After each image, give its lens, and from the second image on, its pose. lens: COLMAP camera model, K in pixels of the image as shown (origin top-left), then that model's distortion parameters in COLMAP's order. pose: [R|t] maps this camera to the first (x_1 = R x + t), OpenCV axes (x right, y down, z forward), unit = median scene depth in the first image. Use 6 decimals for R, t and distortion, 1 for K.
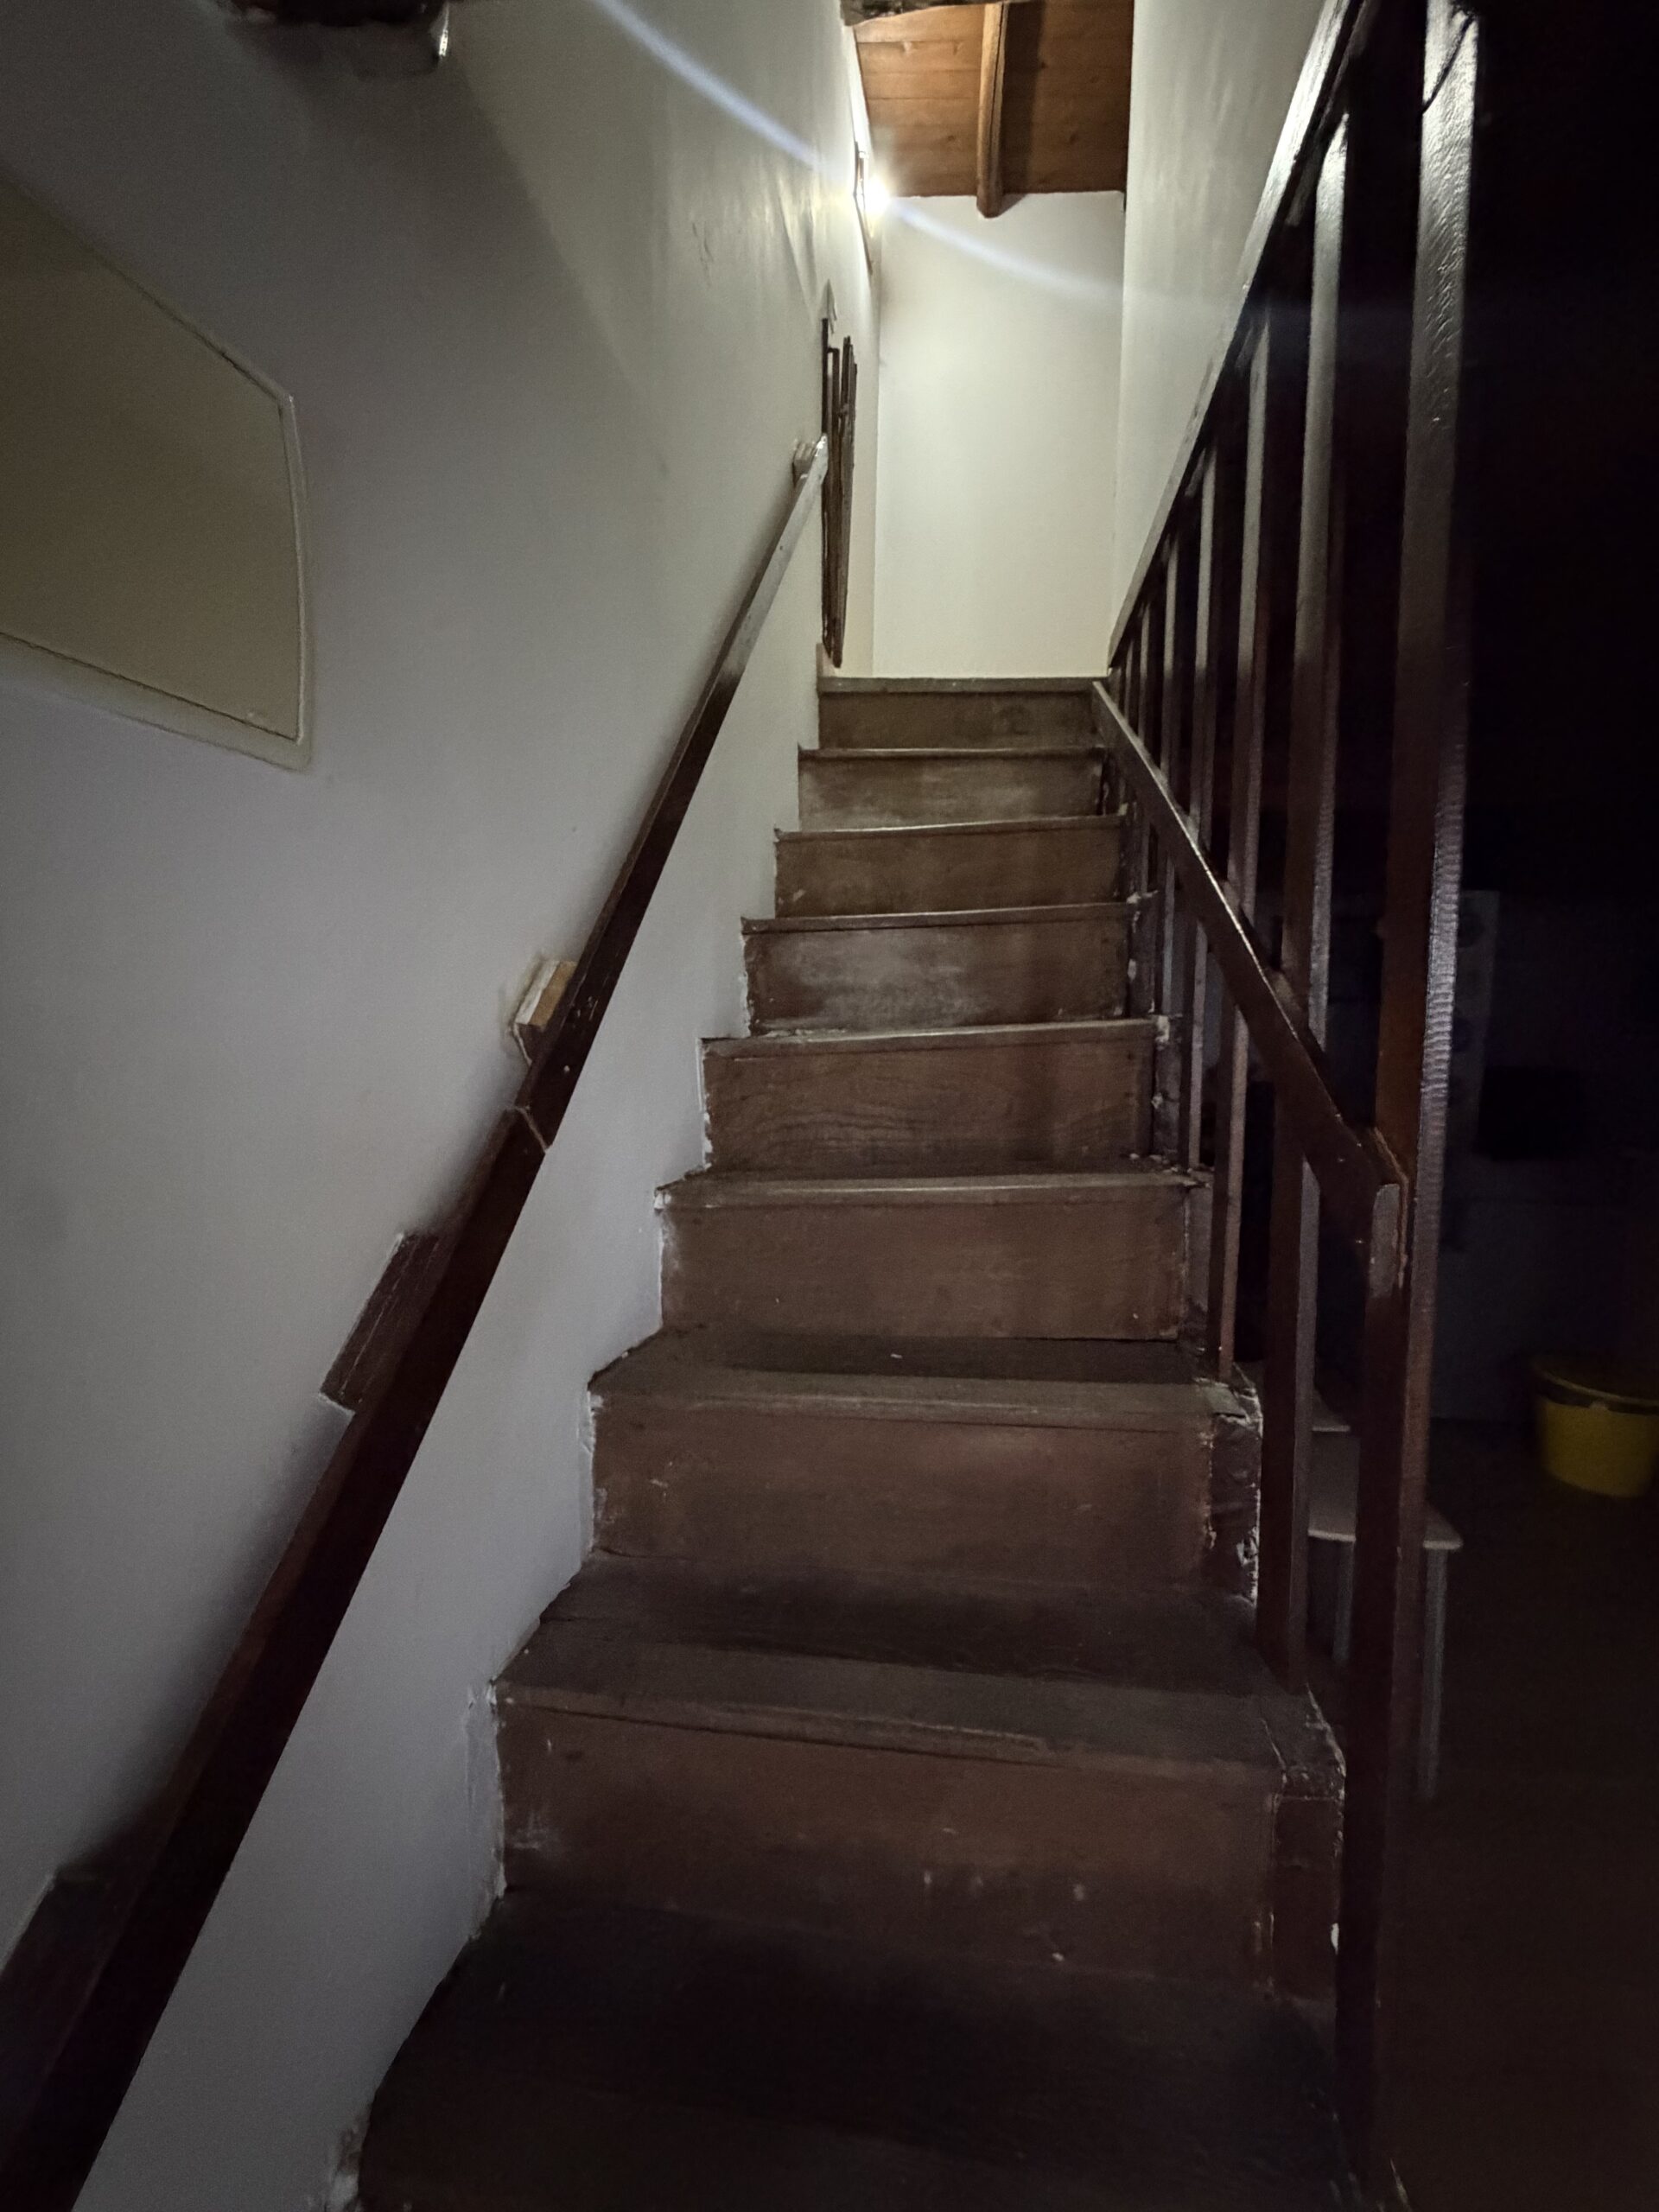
lens RADIAL K [[893.6, 0, 829.5], [0, 893.6, 1106.0], [0, 0, 1]] dist [-0.000490, 0.000285]
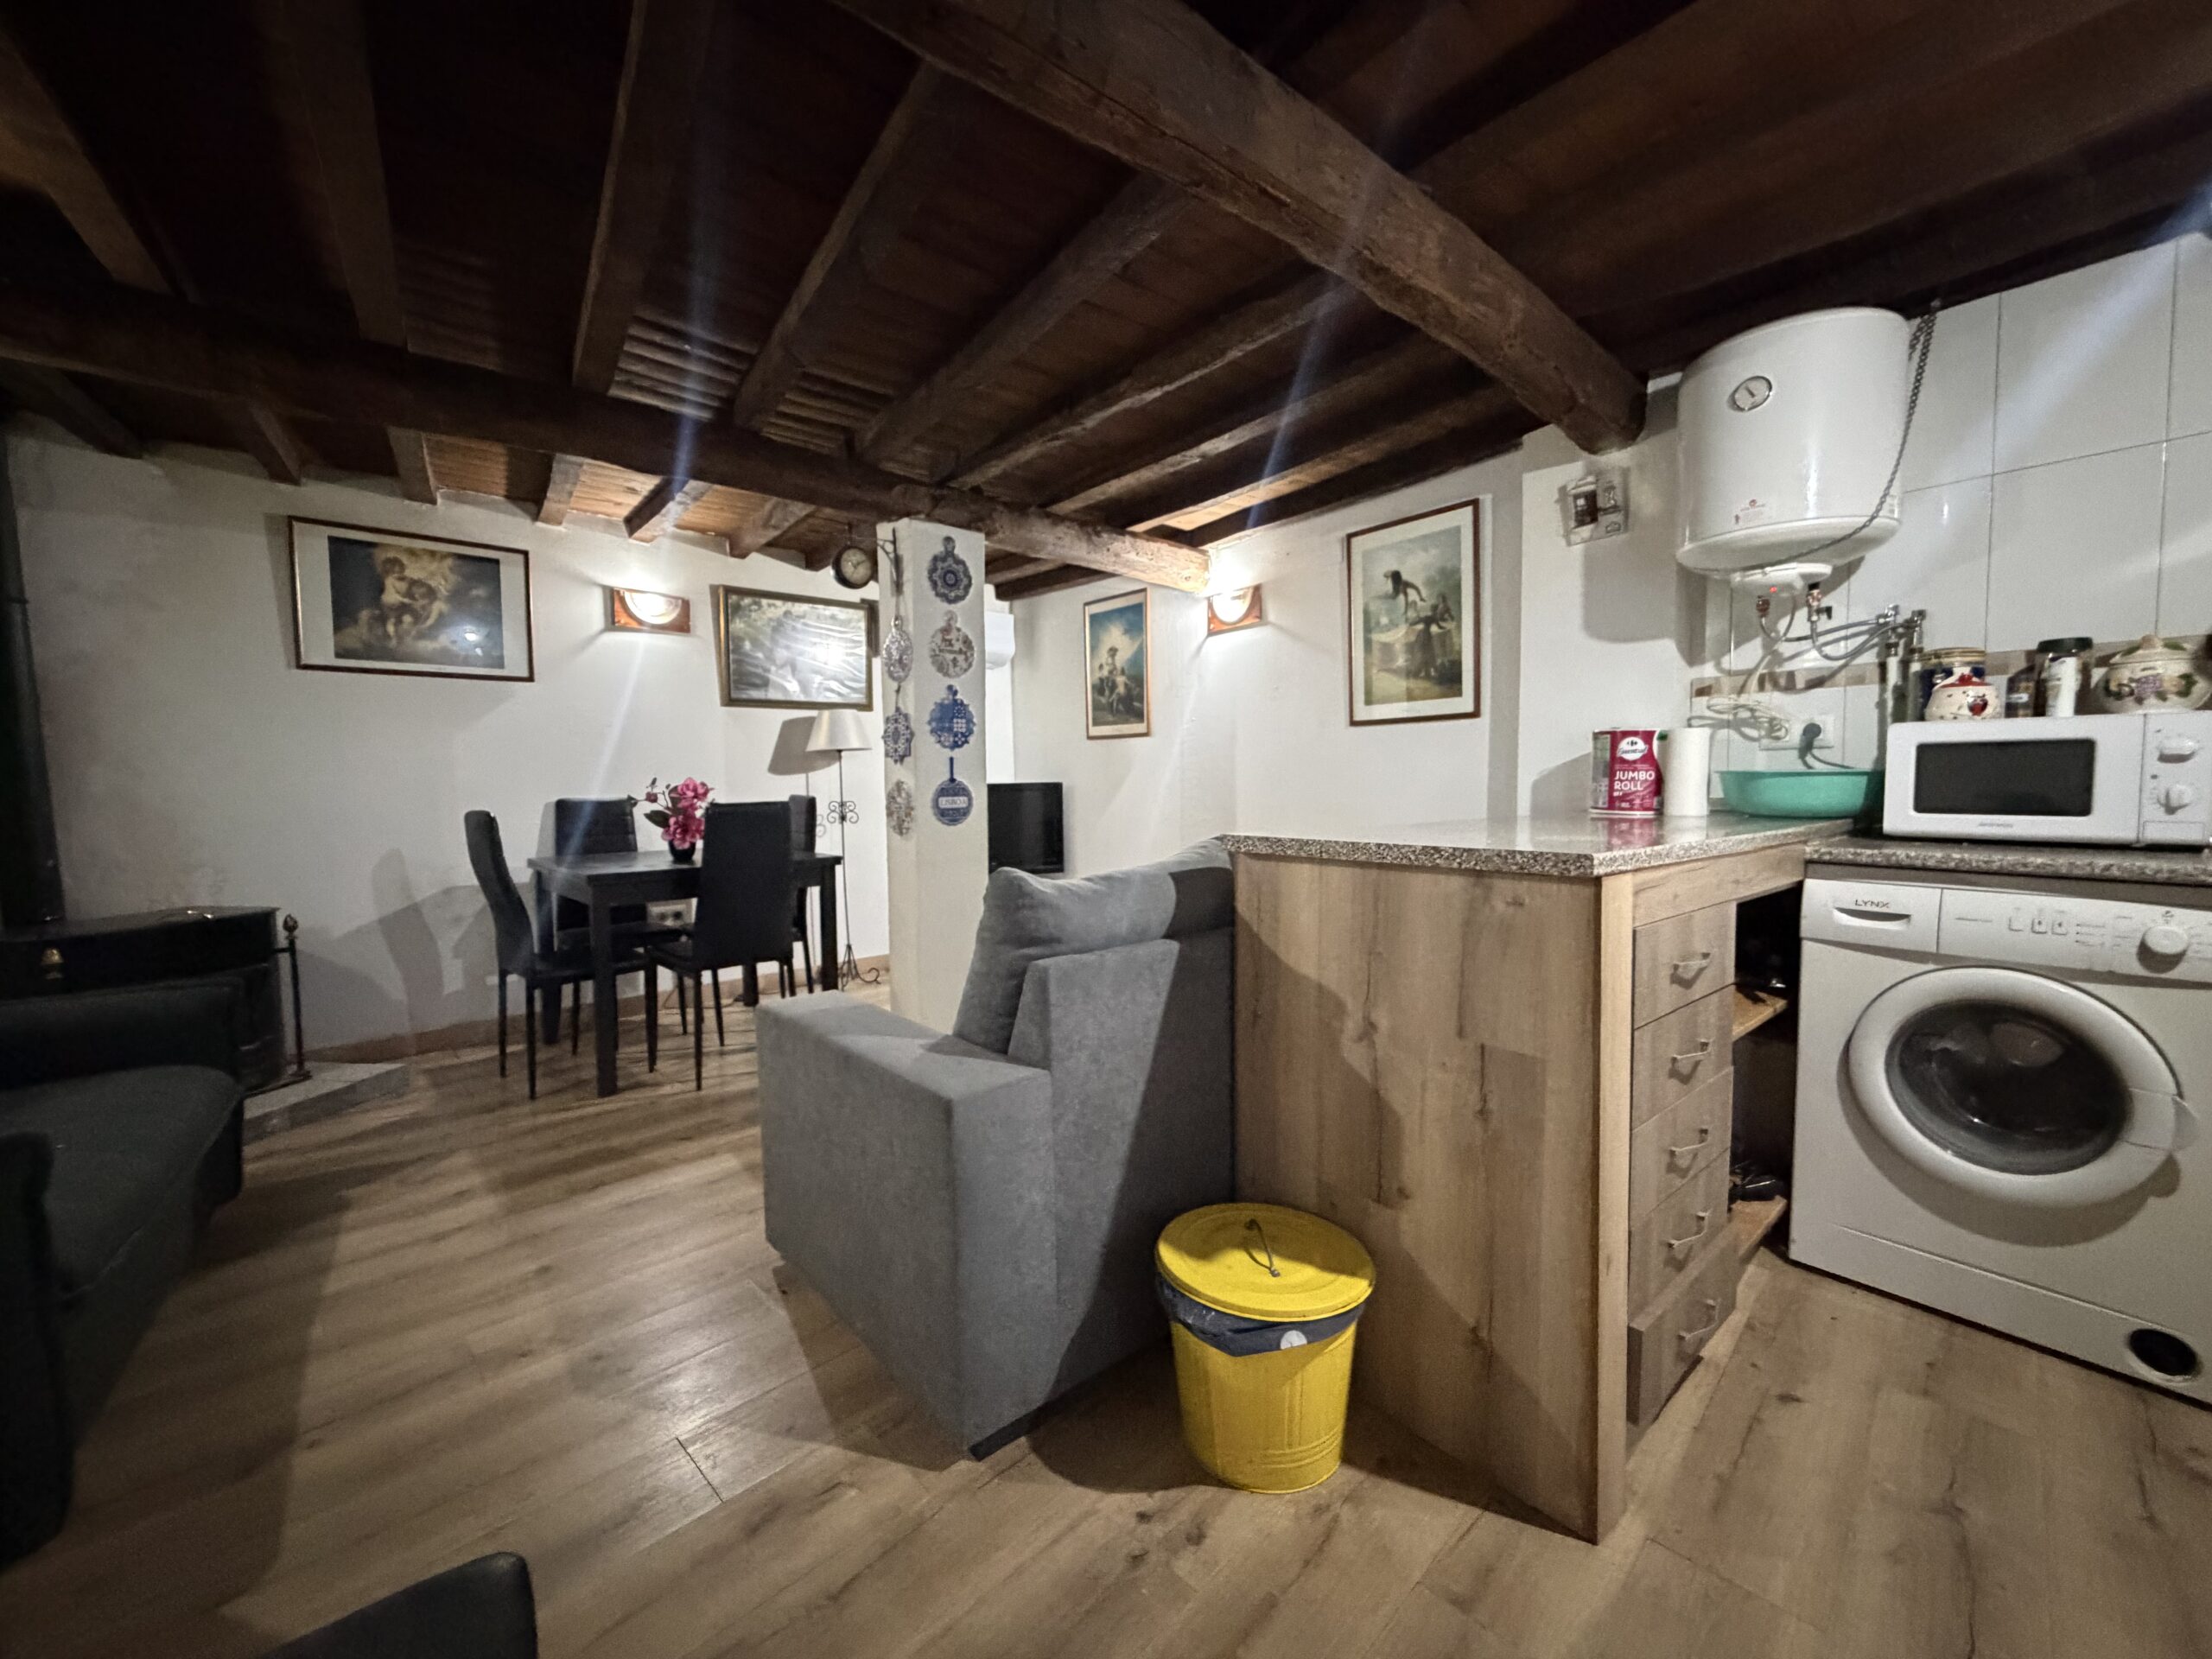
lens RADIAL K [[884.7, 0, 1099.1], [0, 884.7, 826.9], [0, 0, 1]] dist [0.000829, 0.000376]
pose [[0.695471, -0.064154, 0.715684, 0.622099], [0.093795, 0.995590, -0.001901, 0.053487], [-0.712406, 0.068449, 0.698421, 1.002851]]
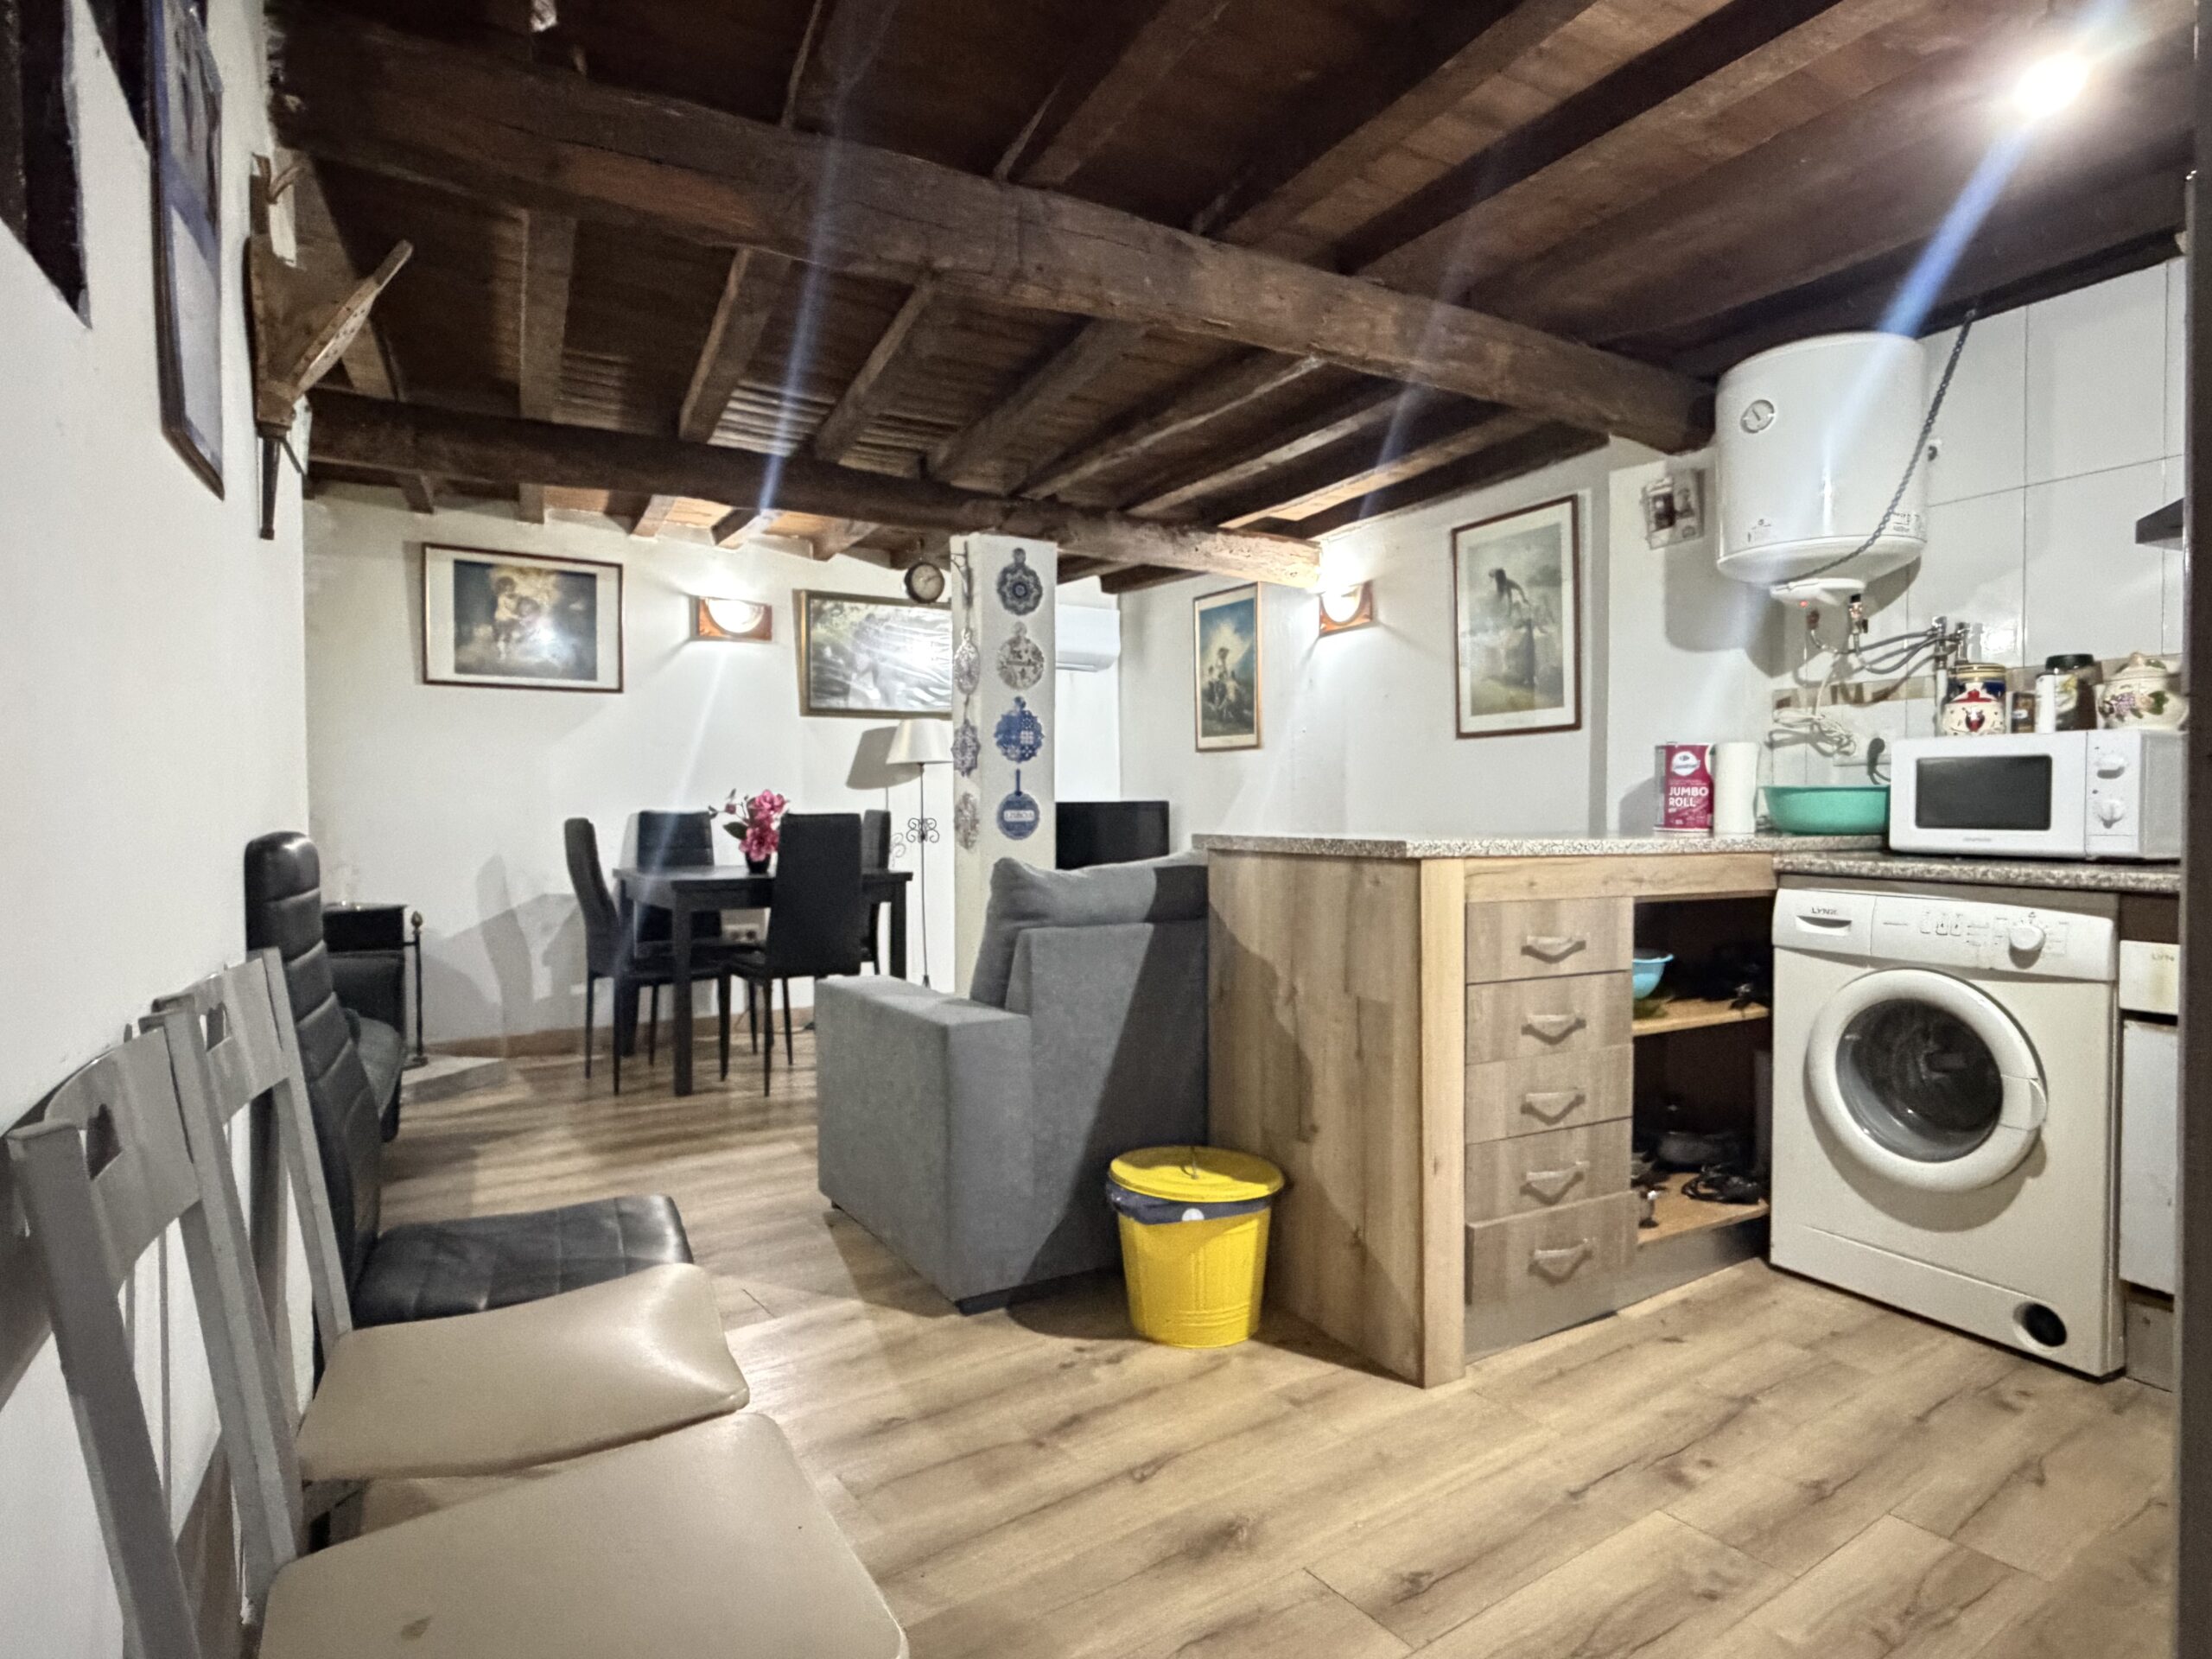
lens RADIAL K [[1226.6, 0, 1102.2], [0, 1226.6, 827.4], [0, 0, 1]] dist [0.002960, 0.001310]
pose [[0.804652, -0.028012, 0.593085, 0.392851], [0.073098, 0.995961, -0.052134, 0.133673], [-0.589229, 0.085303, 0.803450, 0.417011]]
